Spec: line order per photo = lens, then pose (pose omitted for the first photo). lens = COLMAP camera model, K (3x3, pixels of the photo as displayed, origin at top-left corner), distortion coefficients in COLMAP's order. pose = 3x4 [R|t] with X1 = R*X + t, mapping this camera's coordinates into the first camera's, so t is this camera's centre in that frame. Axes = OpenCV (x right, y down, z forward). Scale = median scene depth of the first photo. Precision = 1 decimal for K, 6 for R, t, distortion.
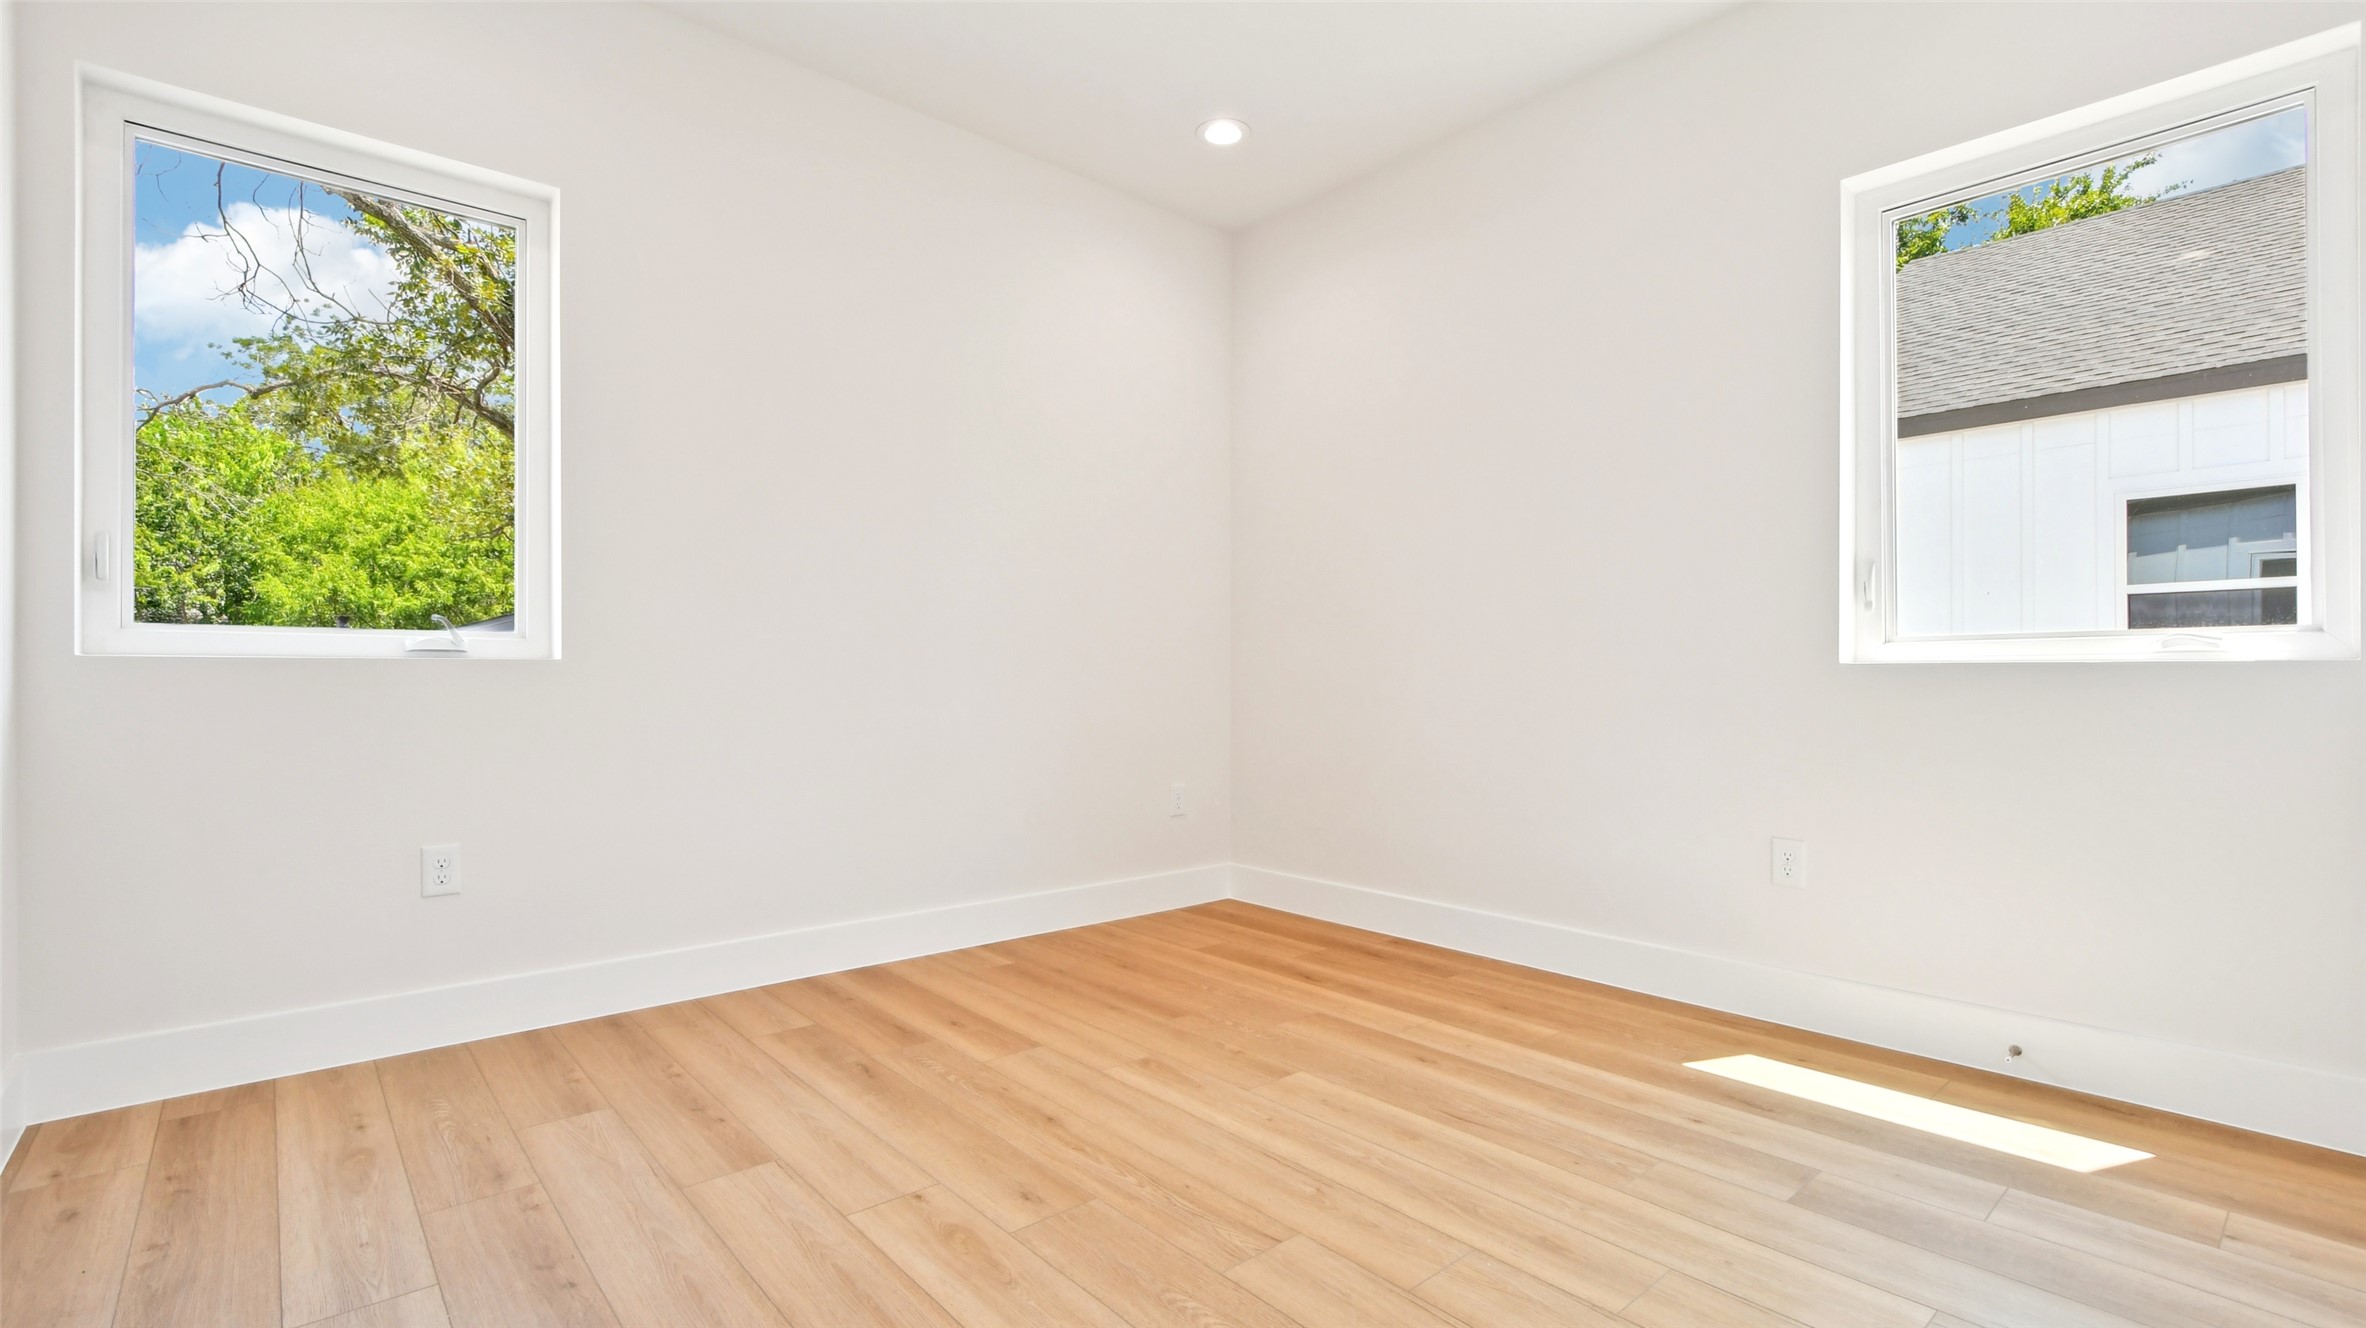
lens RADIAL K [[1052.8, 0, 1181.0], [0, 1052.8, 666.0], [0, 0, 1]] dist [0.003610, -0.003777]
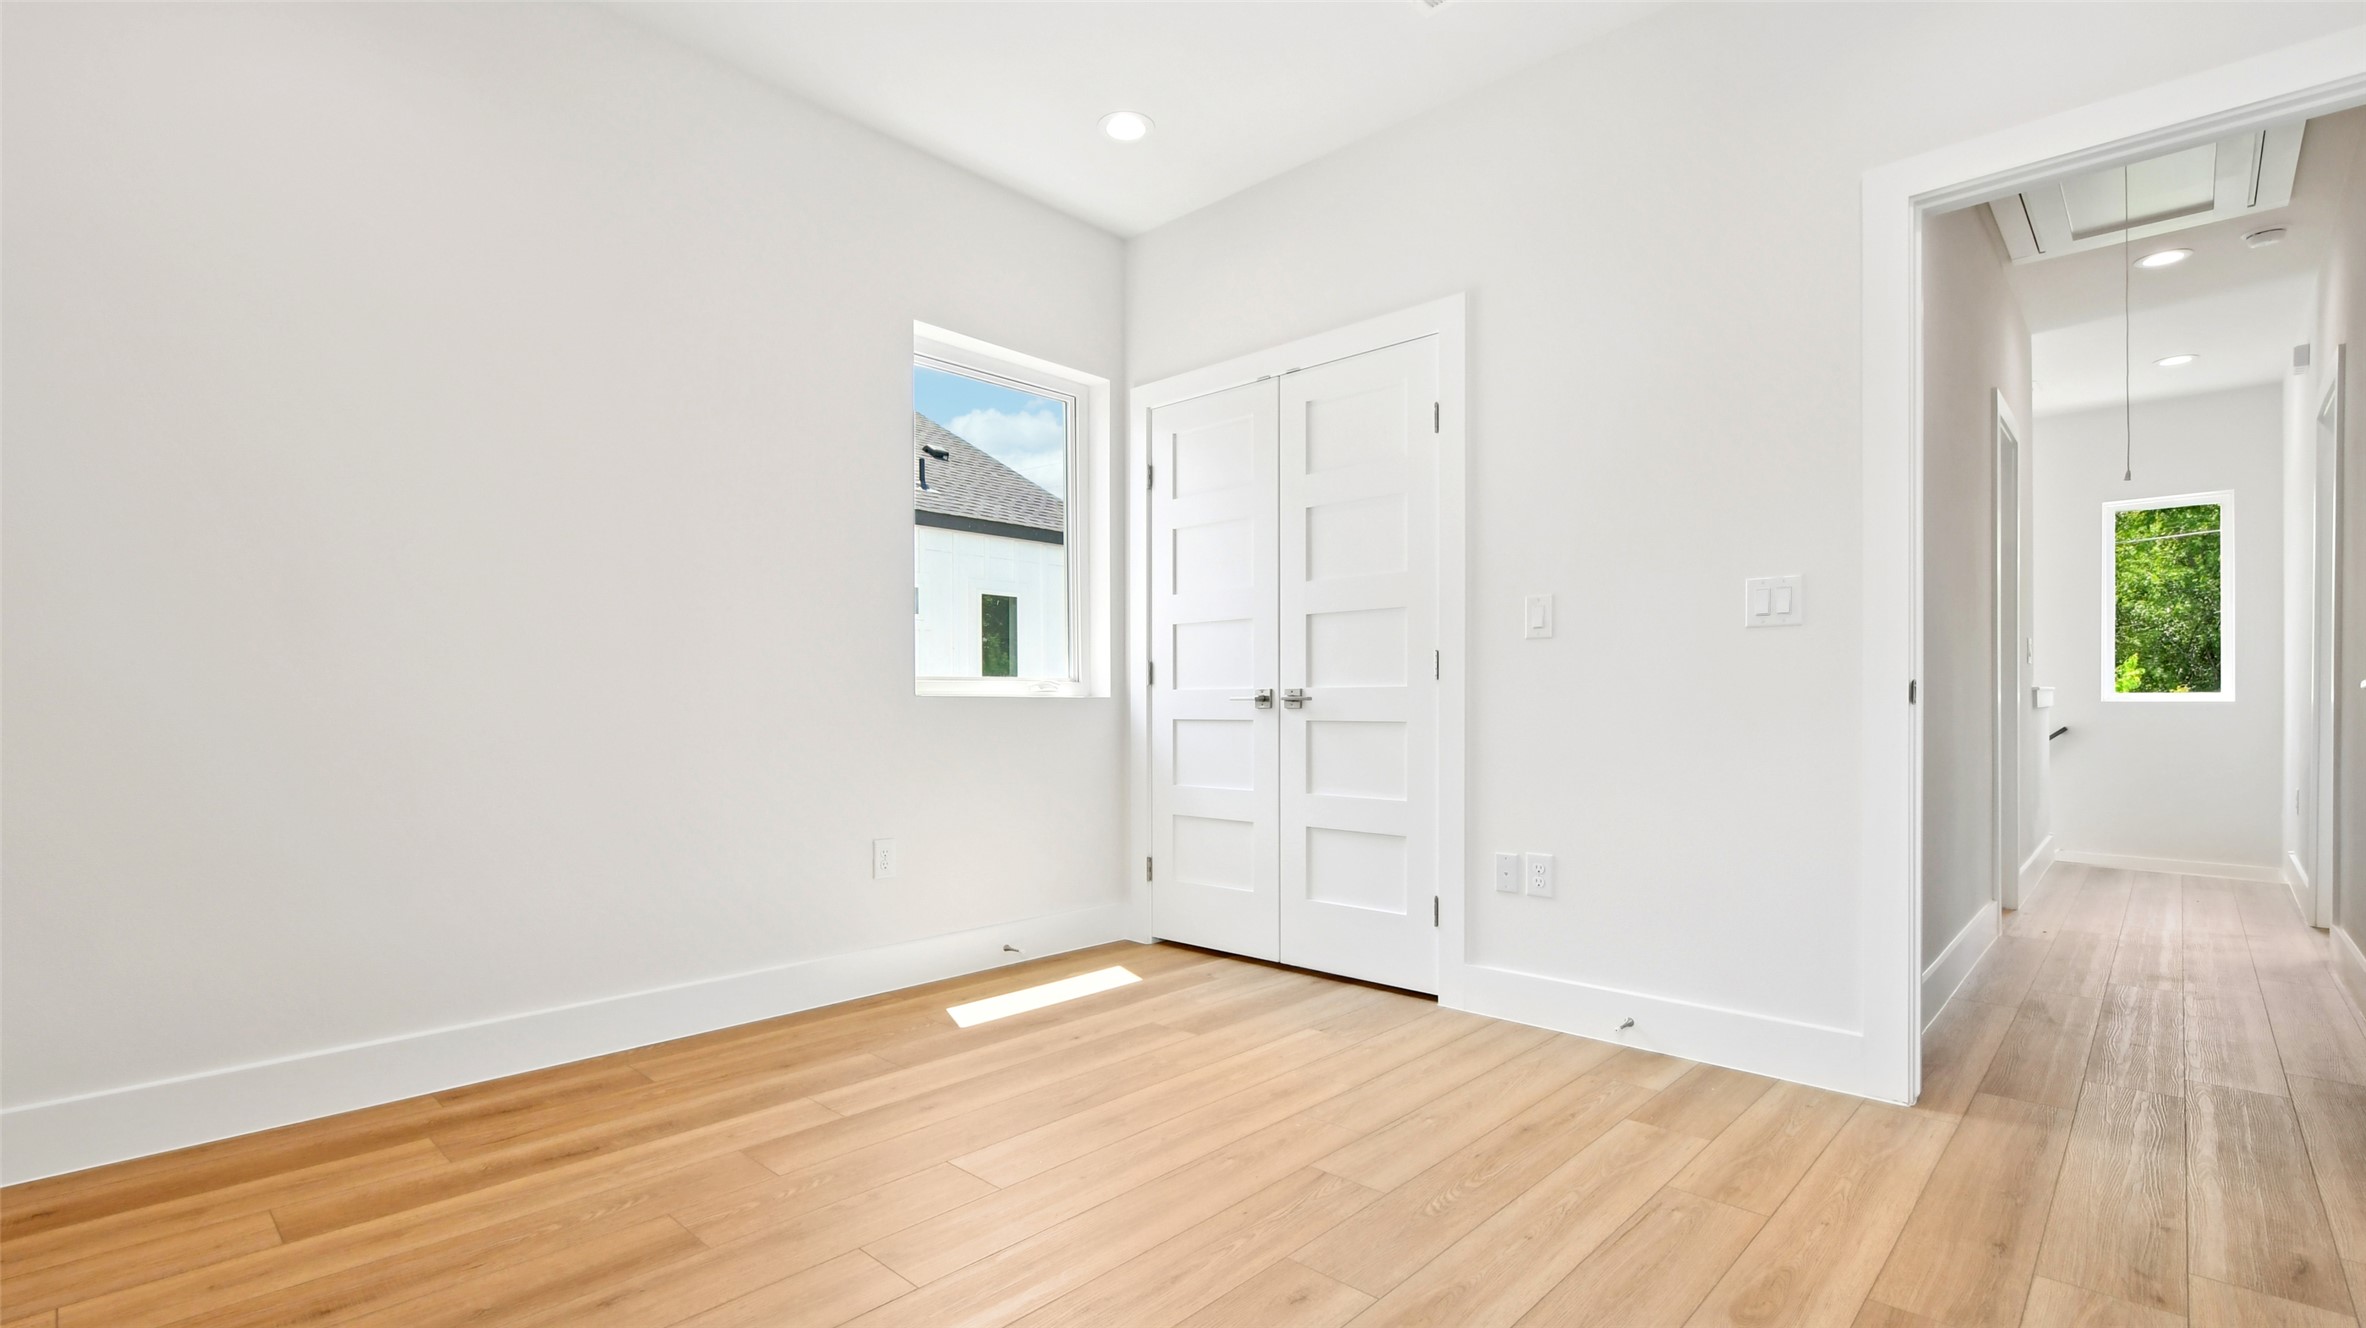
lens RADIAL K [[1052.8, 0, 1182.7], [0, 1052.8, 680.7], [0, 0, 1]] dist [0.003610, -0.003777]
pose [[-0.091823, 0.023505, 0.995498, -0.711279], [-0.009161, 0.999659, -0.024448, 0.011307], [-0.995733, -0.011365, -0.091576, 0.828209]]
